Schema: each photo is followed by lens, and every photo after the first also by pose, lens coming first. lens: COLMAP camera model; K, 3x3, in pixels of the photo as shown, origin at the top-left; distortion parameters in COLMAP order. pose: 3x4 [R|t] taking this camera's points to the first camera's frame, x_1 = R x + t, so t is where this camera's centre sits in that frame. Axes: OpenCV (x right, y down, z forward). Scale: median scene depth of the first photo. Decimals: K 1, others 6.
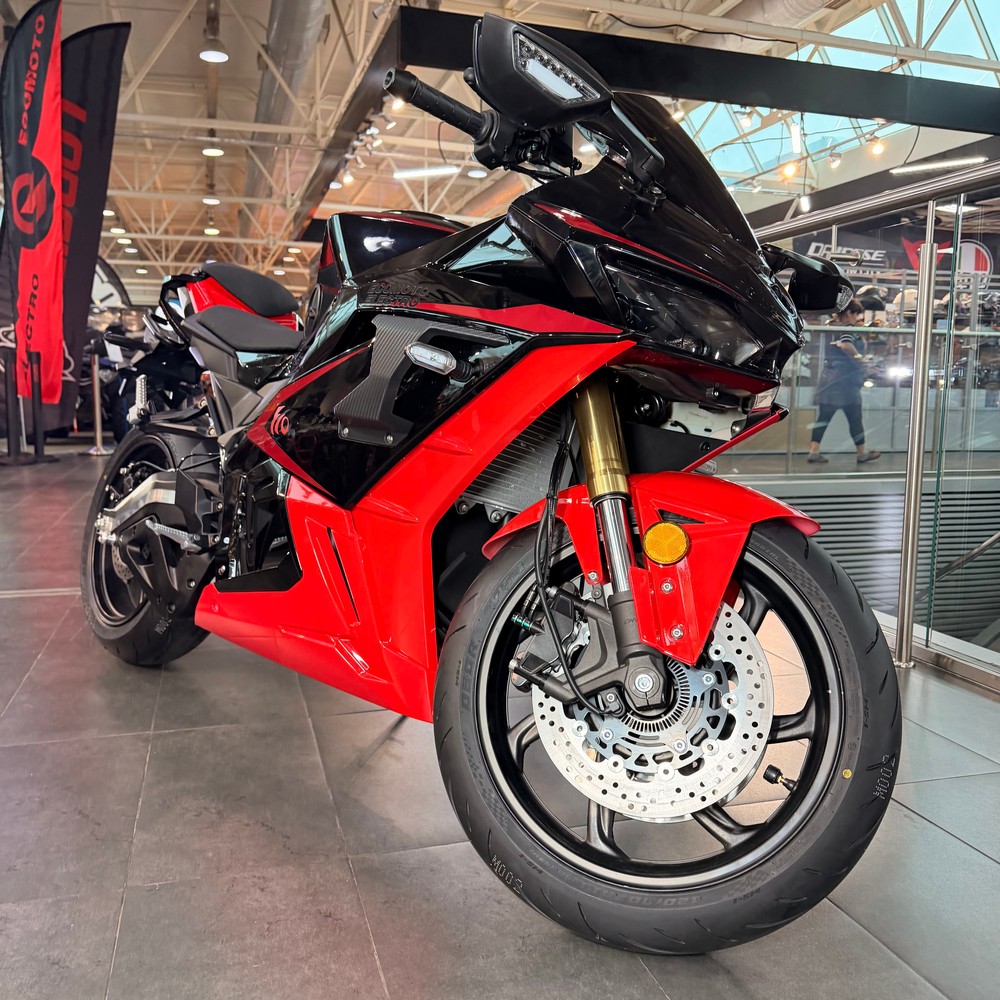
lens RADIAL K [[941.5, 0, 494.8], [0, 941.5, 502.2], [0, 0, 1]] dist [0.092974, -0.134077]
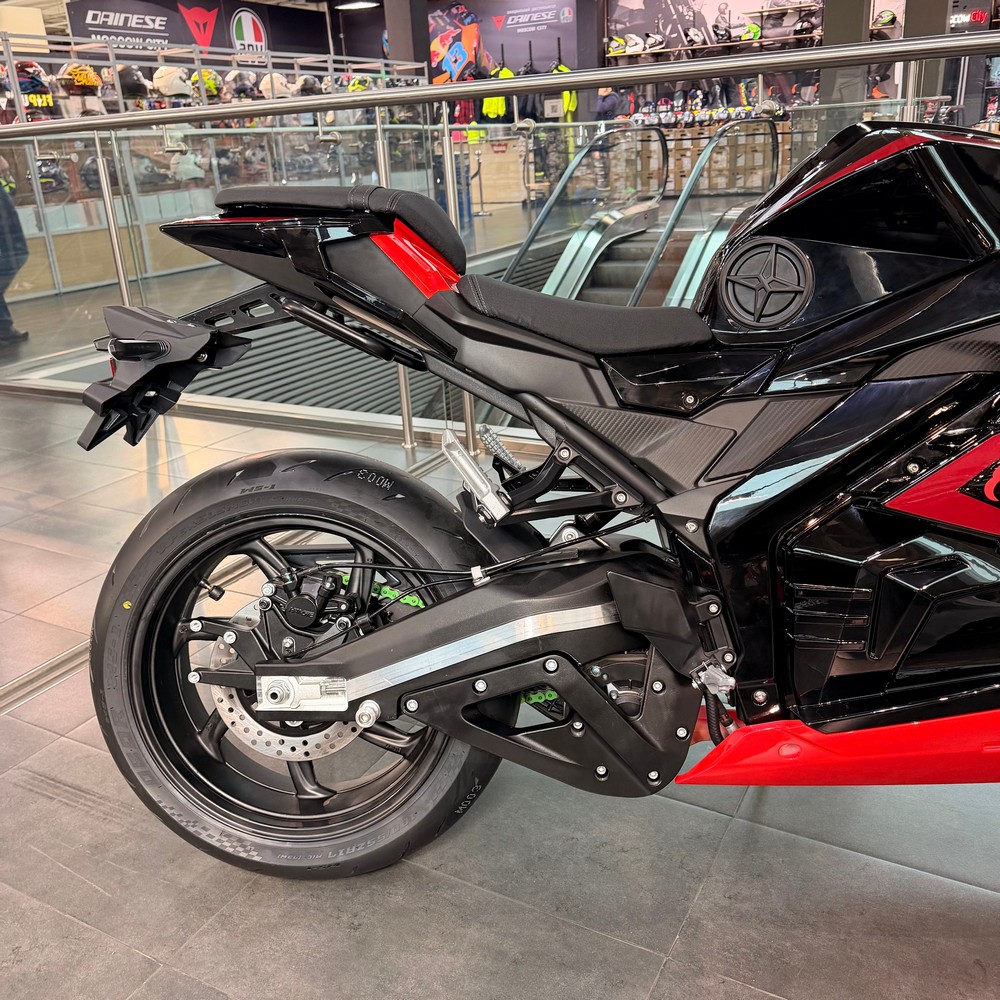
lens RADIAL K [[944.5, 0, 490.3], [0, 944.5, 495.1], [0, 0, 1]] dist [0.076801, -0.098602]
pose [[0.717035, -0.293320, 0.632317, -1.162848], [0.149784, 0.950796, 0.271204, -0.397546], [-0.680754, -0.099751, 0.725689, 0.947815]]
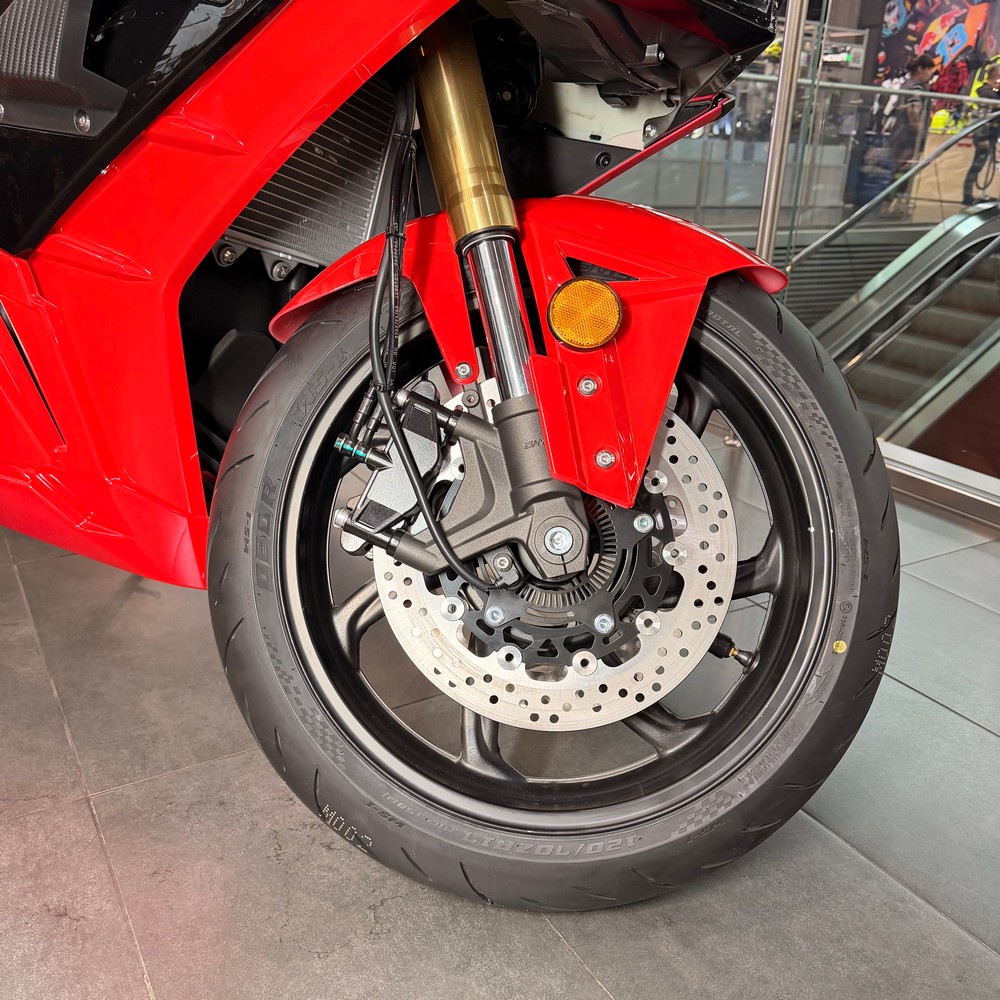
lens RADIAL K [[941.5, 0, 494.8], [0, 941.5, 502.2], [0, 0, 1]] dist [0.092974, -0.134077]
pose [[0.967375, -0.063714, 0.245205, -0.033418], [0.001154, 0.968958, 0.247222, 0.009471], [-0.253345, -0.238873, 0.937420, 0.390567]]
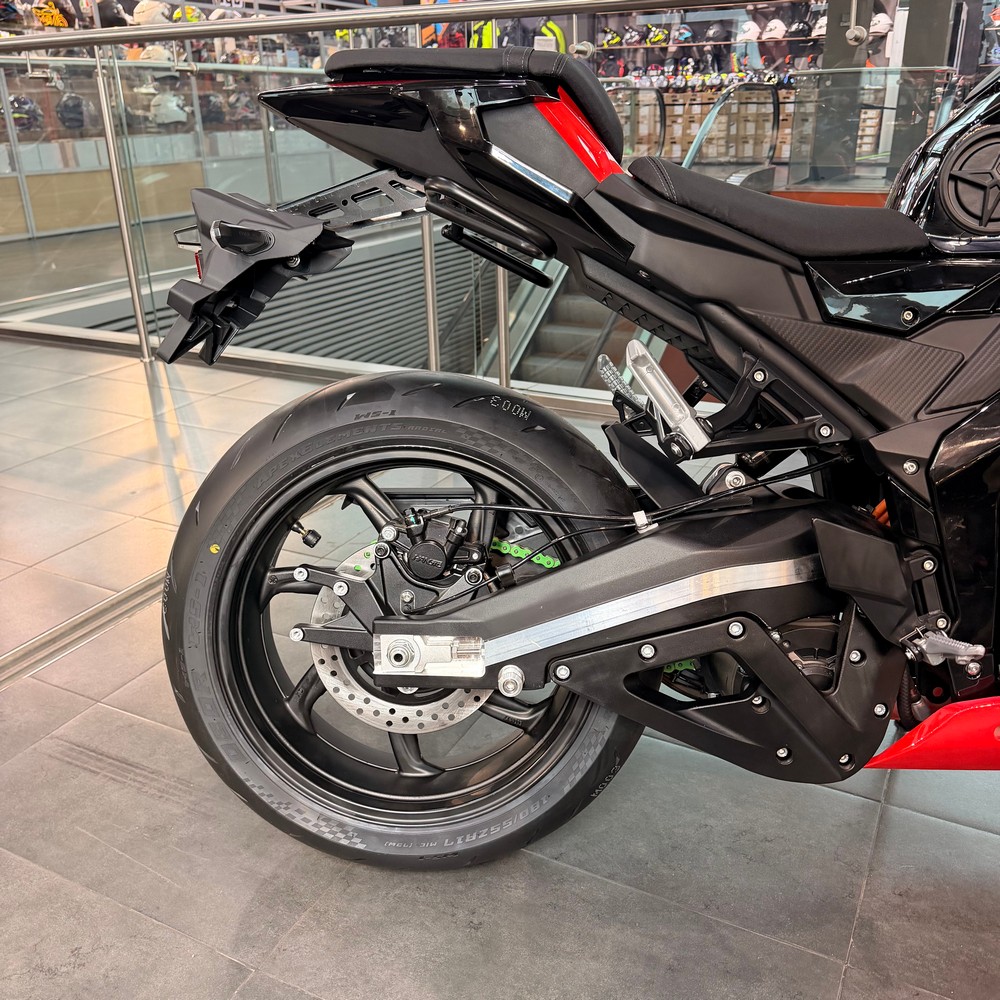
lens RADIAL K [[941.5, 0, 494.8], [0, 941.5, 502.2], [0, 0, 1]] dist [0.092974, -0.134077]
pose [[0.696376, -0.300867, 0.651567, -1.200825], [0.116277, 0.943187, 0.311251, -0.342367], [-0.708195, -0.140985, 0.691797, 1.183805]]
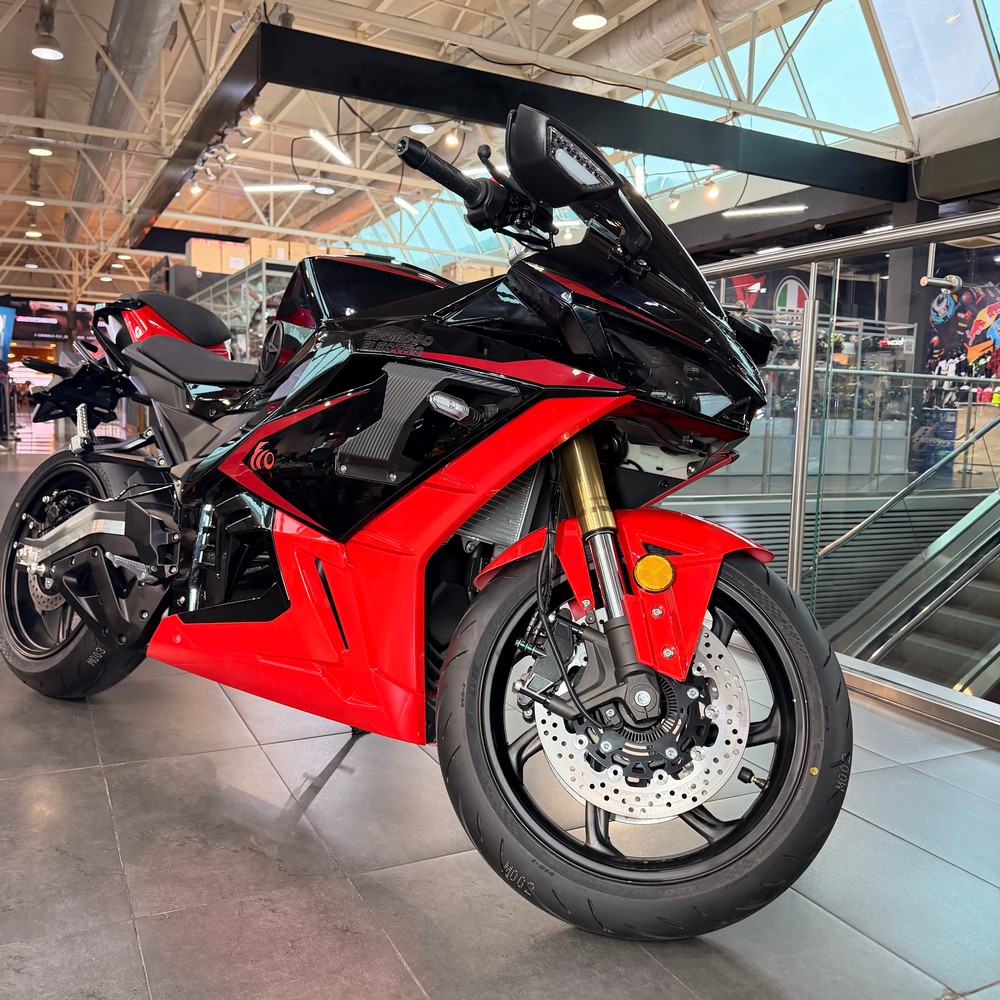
lens RADIAL K [[941.5, 0, 494.8], [0, 941.5, 502.2], [0, 0, 1]] dist [0.092974, -0.134077]
pose [[0.985305, 0.001127, 0.170799, -0.190666], [0.002002, 0.999833, -0.018145, -0.020412], [-0.170791, 0.018220, 0.985139, -0.076013]]
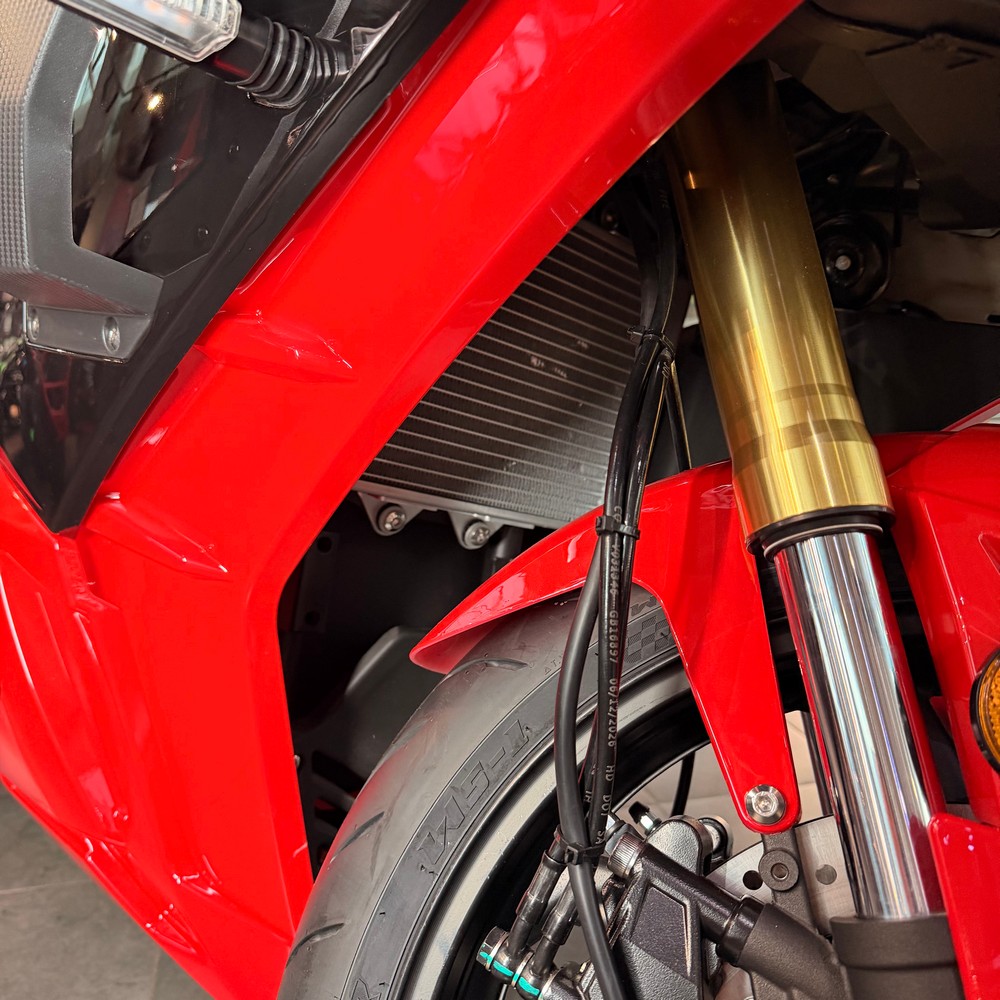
lens RADIAL K [[941.5, 0, 494.8], [0, 941.5, 502.2], [0, 0, 1]] dist [0.092974, -0.134077]
pose [[0.998493, -0.008624, -0.054203, 0.039468], [0.011545, 0.998484, 0.053818, -0.028229], [0.053656, -0.054363, 0.997079, 0.711694]]
